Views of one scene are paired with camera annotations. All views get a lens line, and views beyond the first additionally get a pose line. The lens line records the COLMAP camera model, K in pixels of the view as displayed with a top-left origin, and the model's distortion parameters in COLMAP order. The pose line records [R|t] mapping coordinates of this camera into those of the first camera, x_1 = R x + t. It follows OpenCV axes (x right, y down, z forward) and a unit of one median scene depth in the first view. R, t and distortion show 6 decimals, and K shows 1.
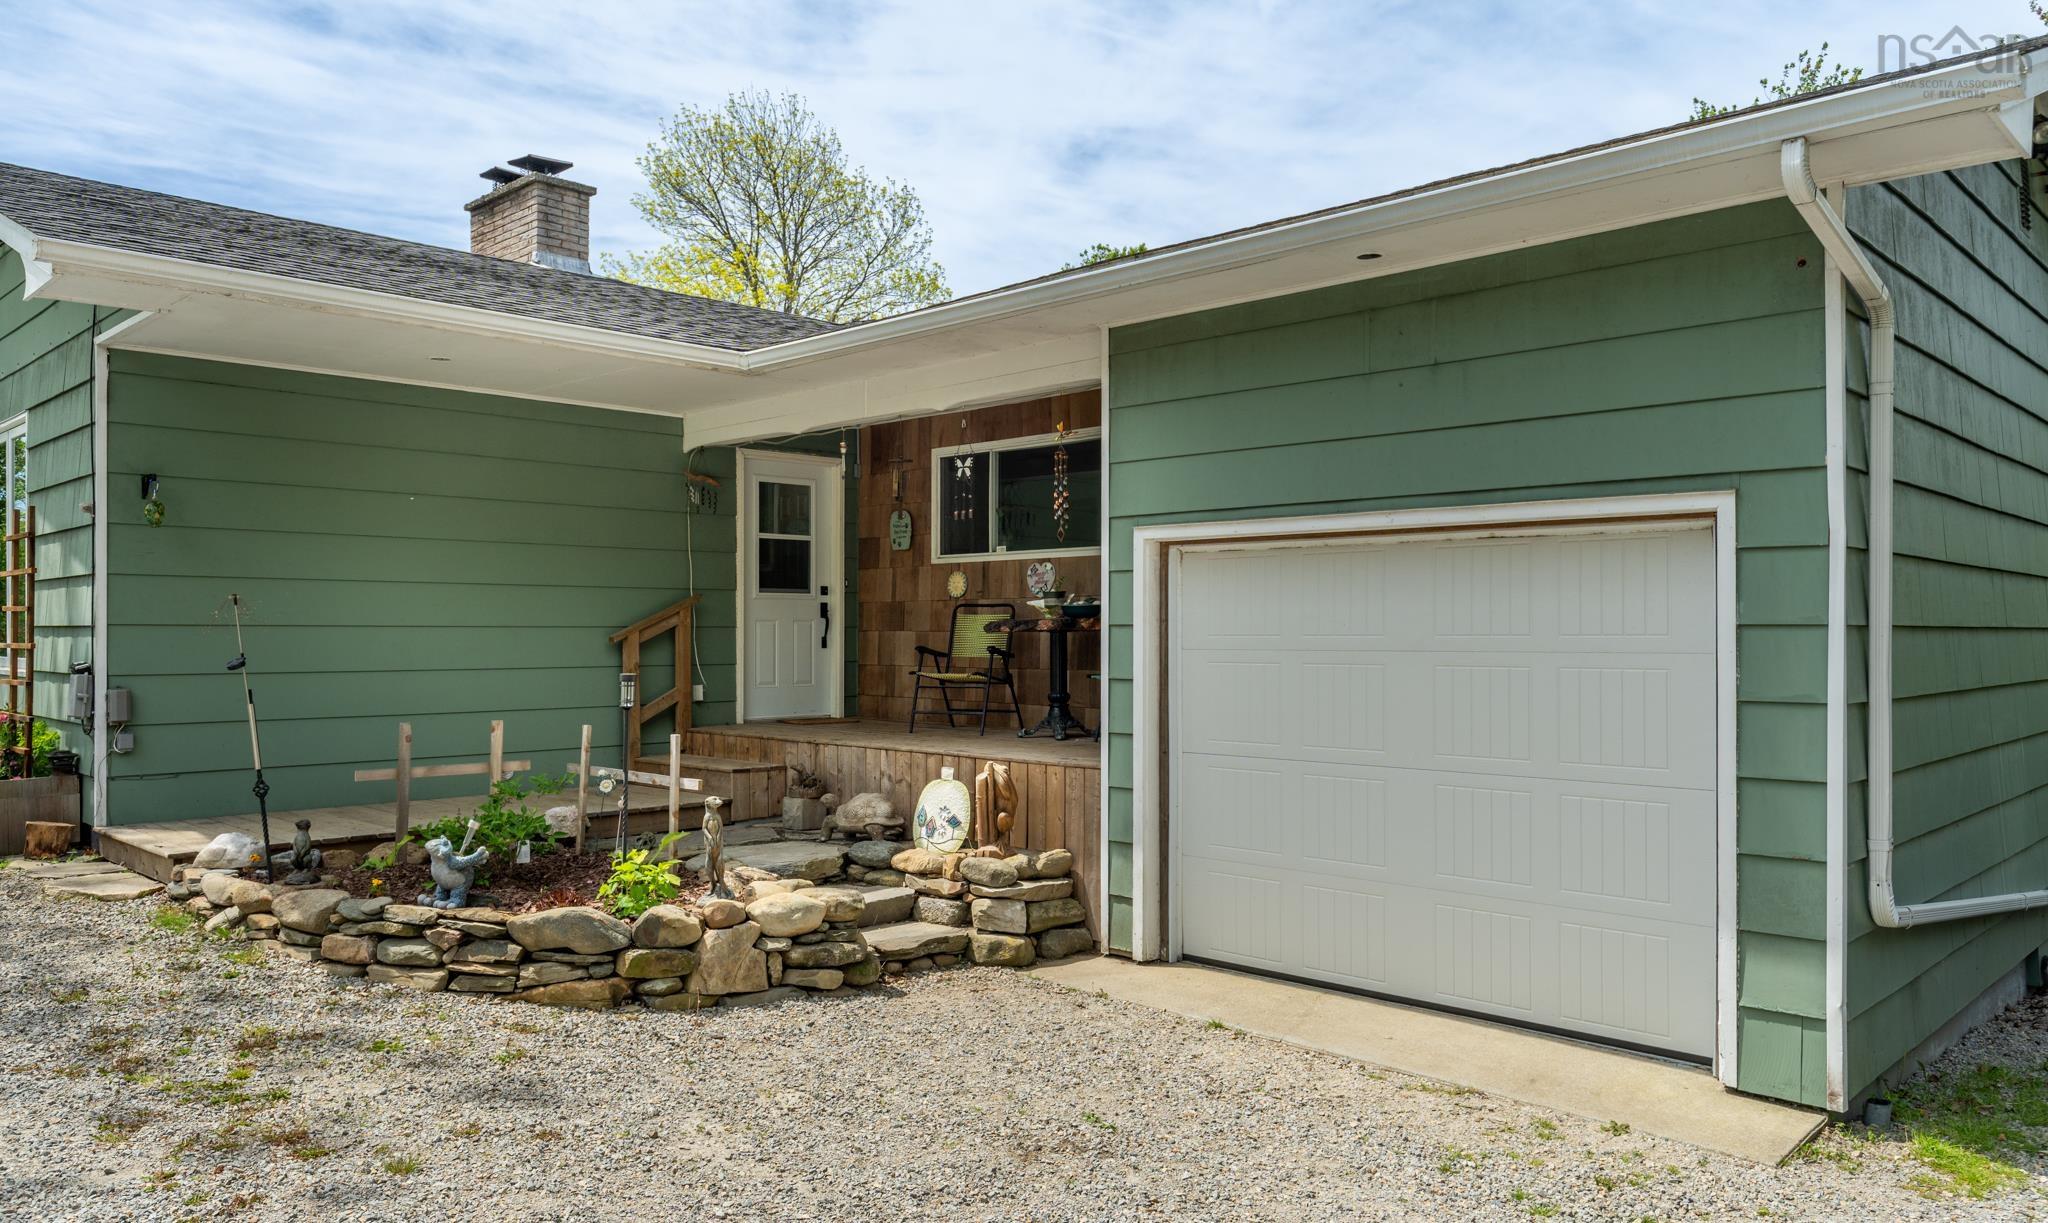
lens RADIAL K [[1422.6, 0, 1021.8], [0, 1422.6, 619.4], [0, 0, 1]] dist [-0.009234, -0.000931]
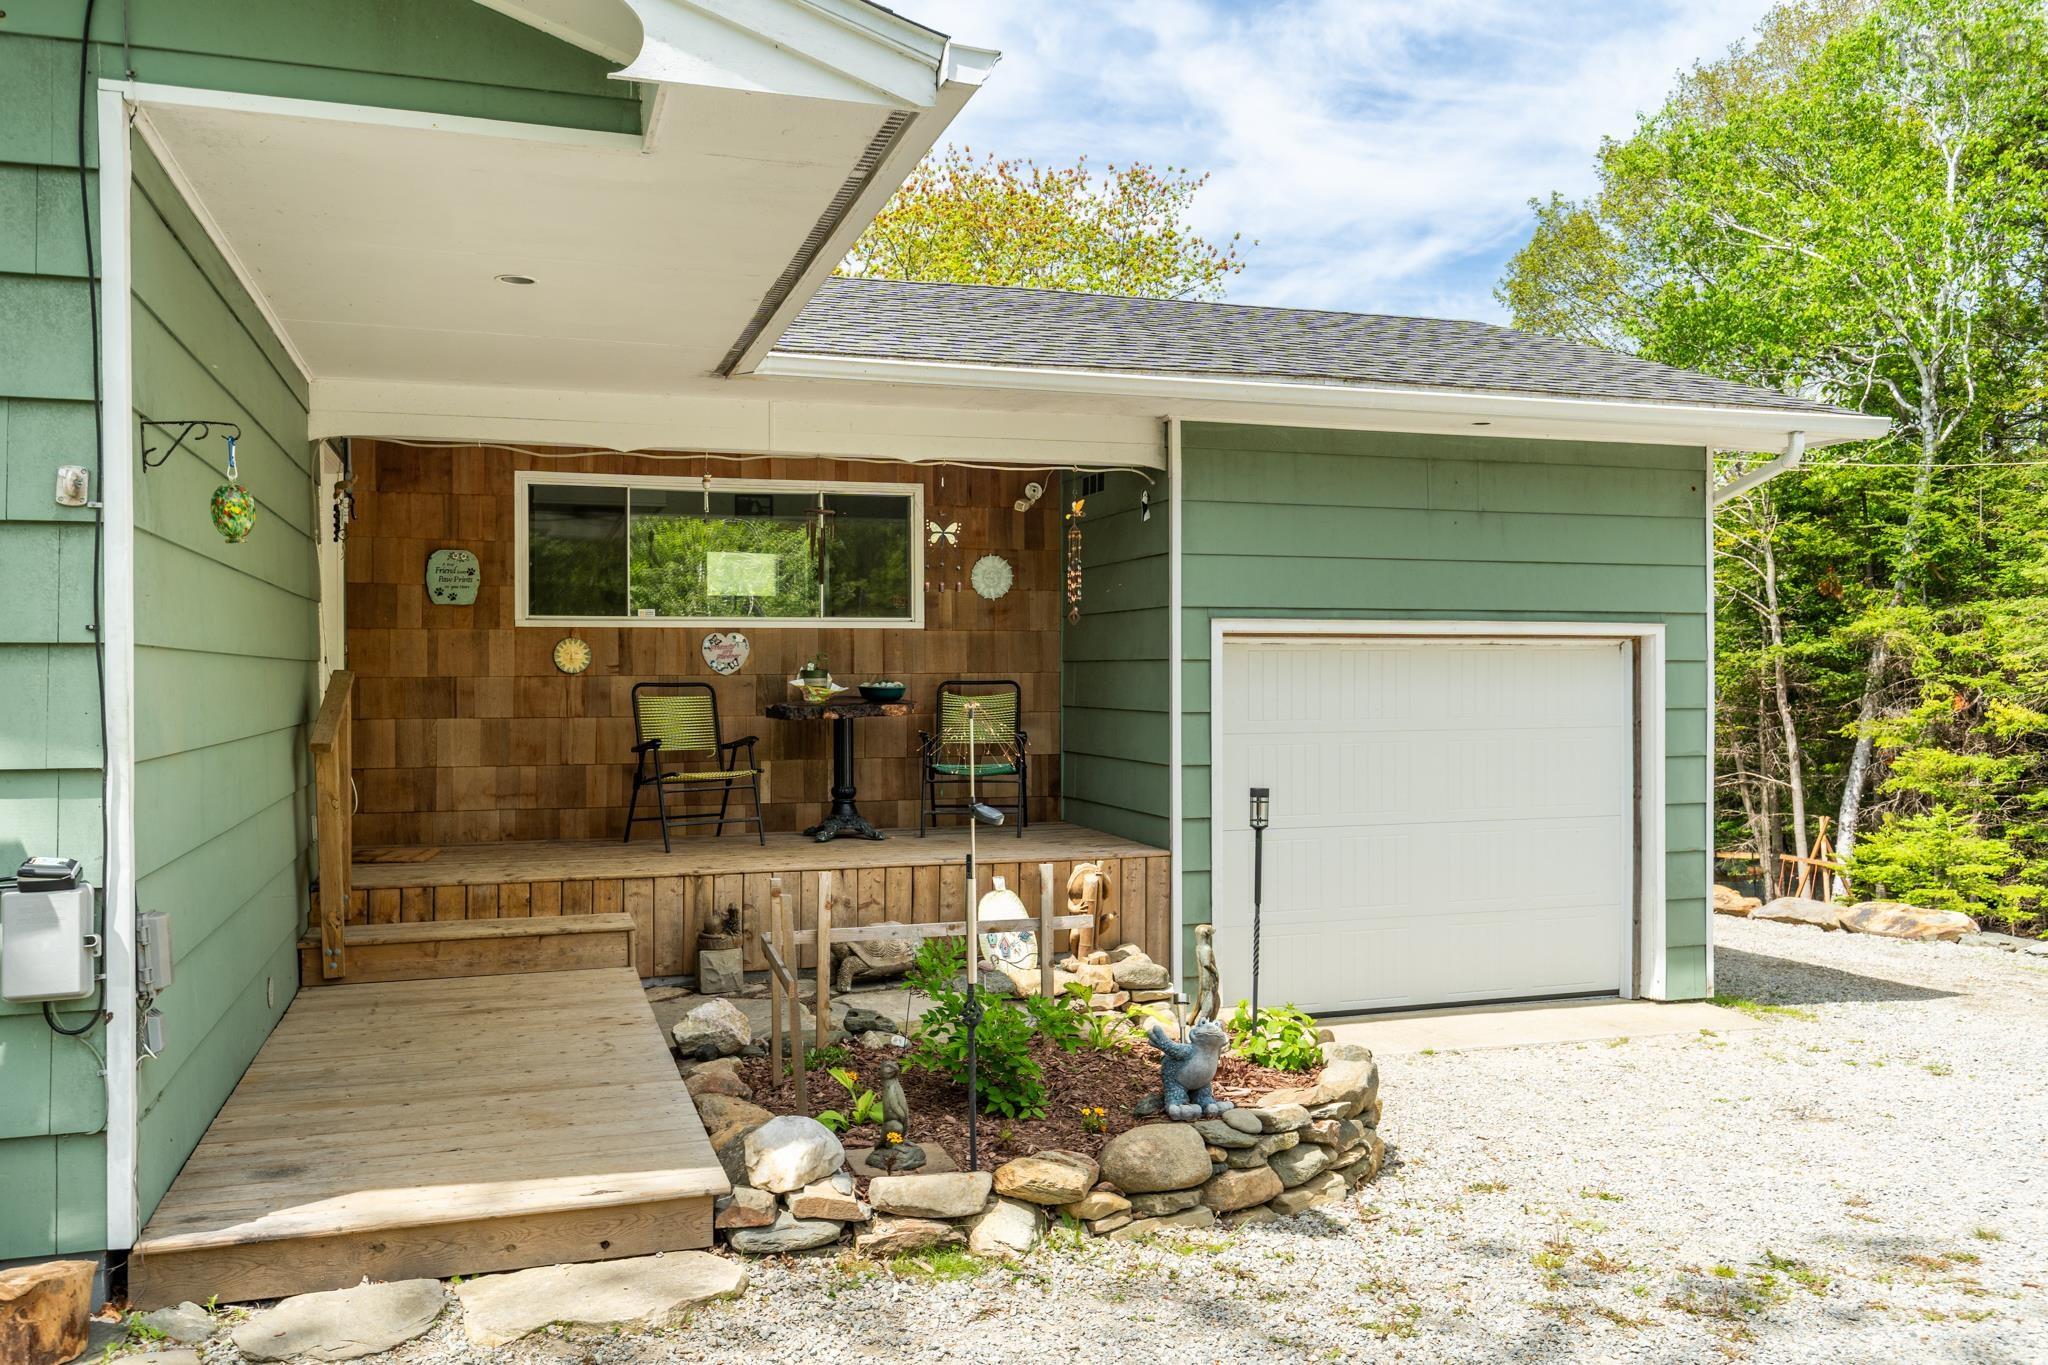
lens RADIAL K [[1593.7, 0, 1023.6], [0, 1593.7, 679.4], [0, 0, 1]] dist [0.002026, -0.001776]
pose [[0.457235, -0.004004, 0.889337, -0.731392], [-0.004021, 0.999970, 0.006569, -0.019779], [-0.889337, -0.006580, 0.457205, 0.424631]]
